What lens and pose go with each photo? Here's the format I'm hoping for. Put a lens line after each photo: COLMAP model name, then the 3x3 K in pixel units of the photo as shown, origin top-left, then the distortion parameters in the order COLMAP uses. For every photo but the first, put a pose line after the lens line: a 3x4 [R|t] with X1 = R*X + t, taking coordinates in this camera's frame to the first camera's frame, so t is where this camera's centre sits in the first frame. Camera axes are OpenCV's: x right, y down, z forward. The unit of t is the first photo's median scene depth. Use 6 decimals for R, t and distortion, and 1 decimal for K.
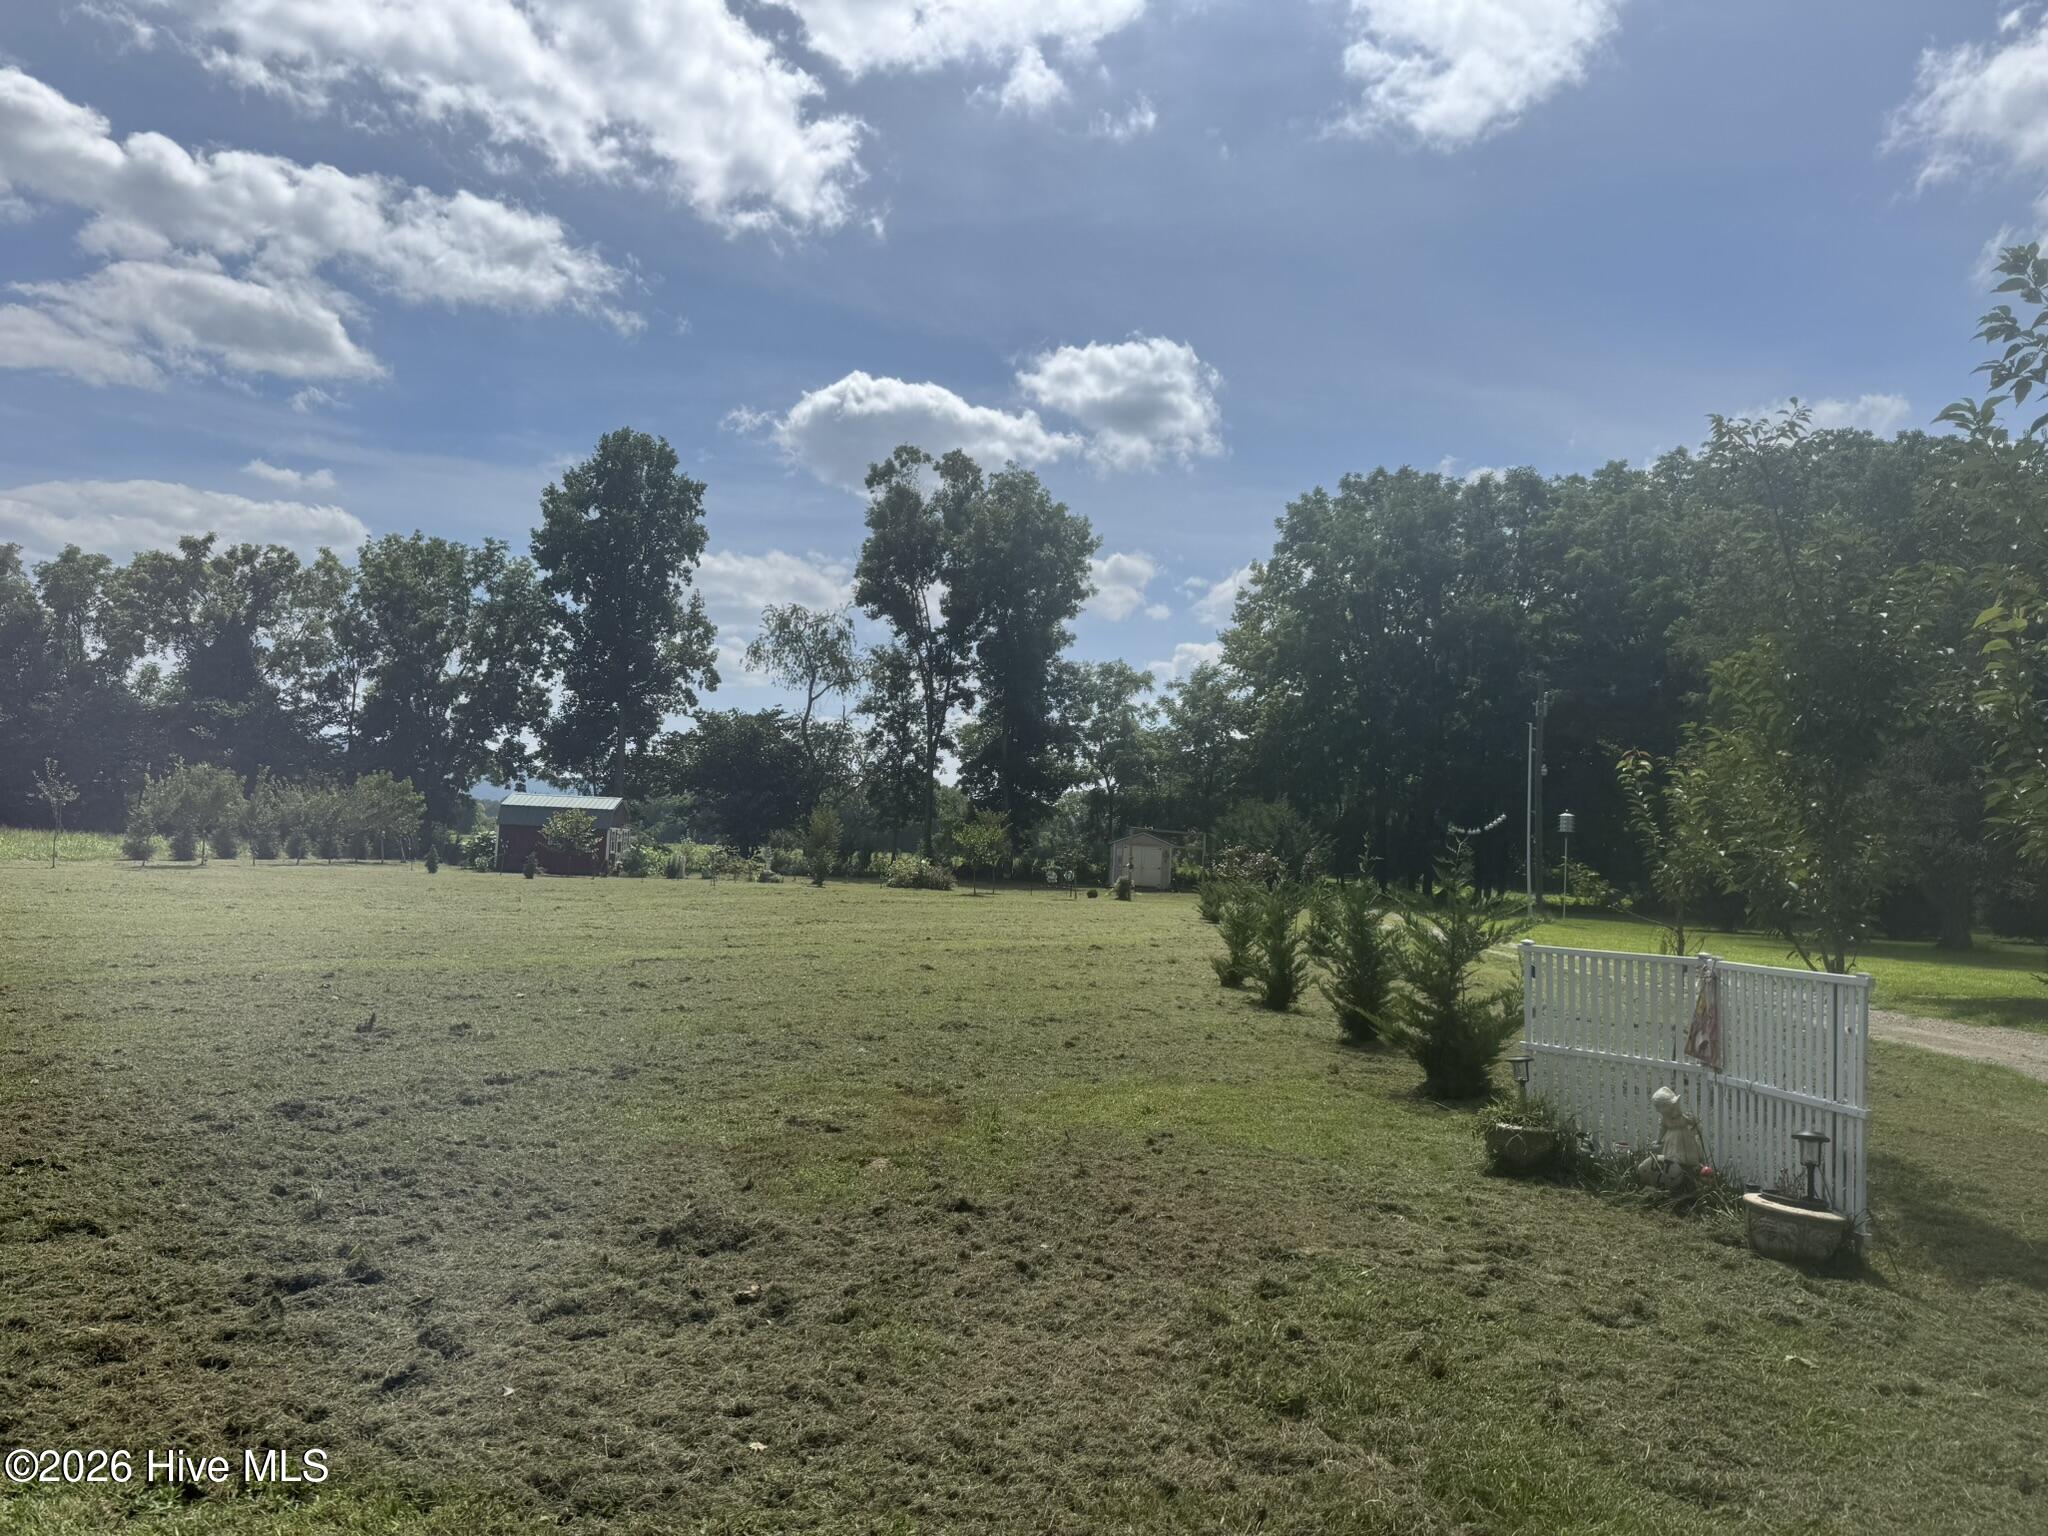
lens RADIAL K [[1409.4, 0, 1021.7], [0, 1409.4, 768.2], [0, 0, 1]] dist [0.057863, -0.065311]
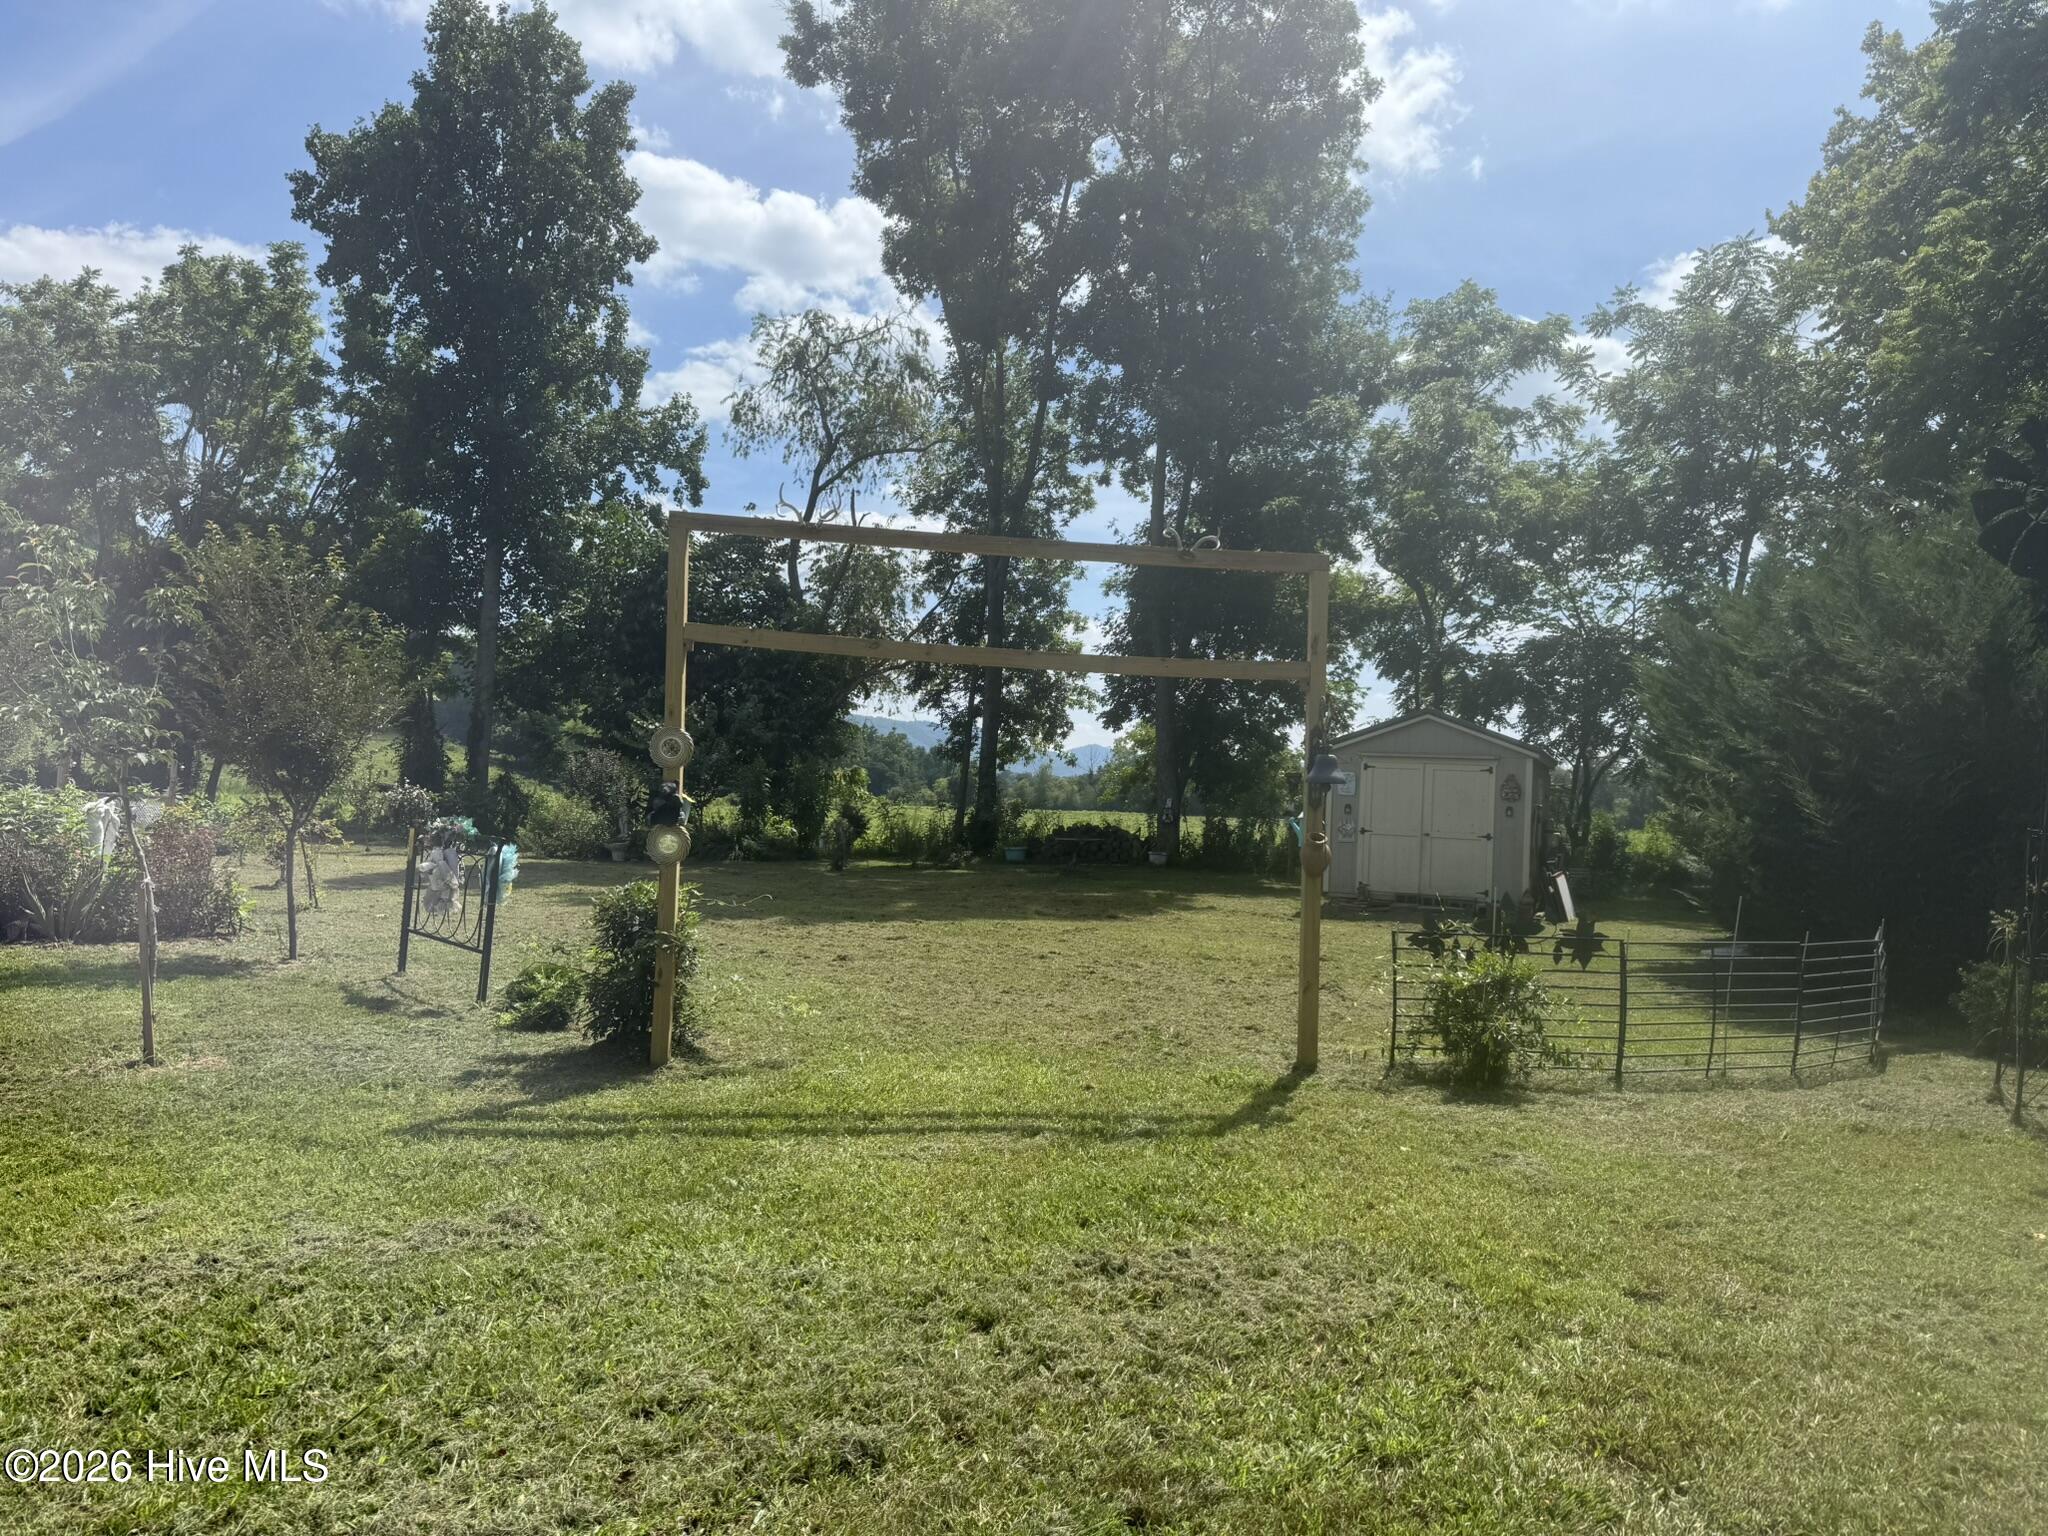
lens RADIAL K [[1409.4, 0, 1022.4], [0, 1409.4, 780.4], [0, 0, 1]] dist [0.057863, -0.065311]
pose [[0.912134, -0.017615, -0.409514, 0.112128], [0.028219, 0.999404, 0.019864, 0.042880], [0.408920, -0.029675, 0.912088, 0.590631]]
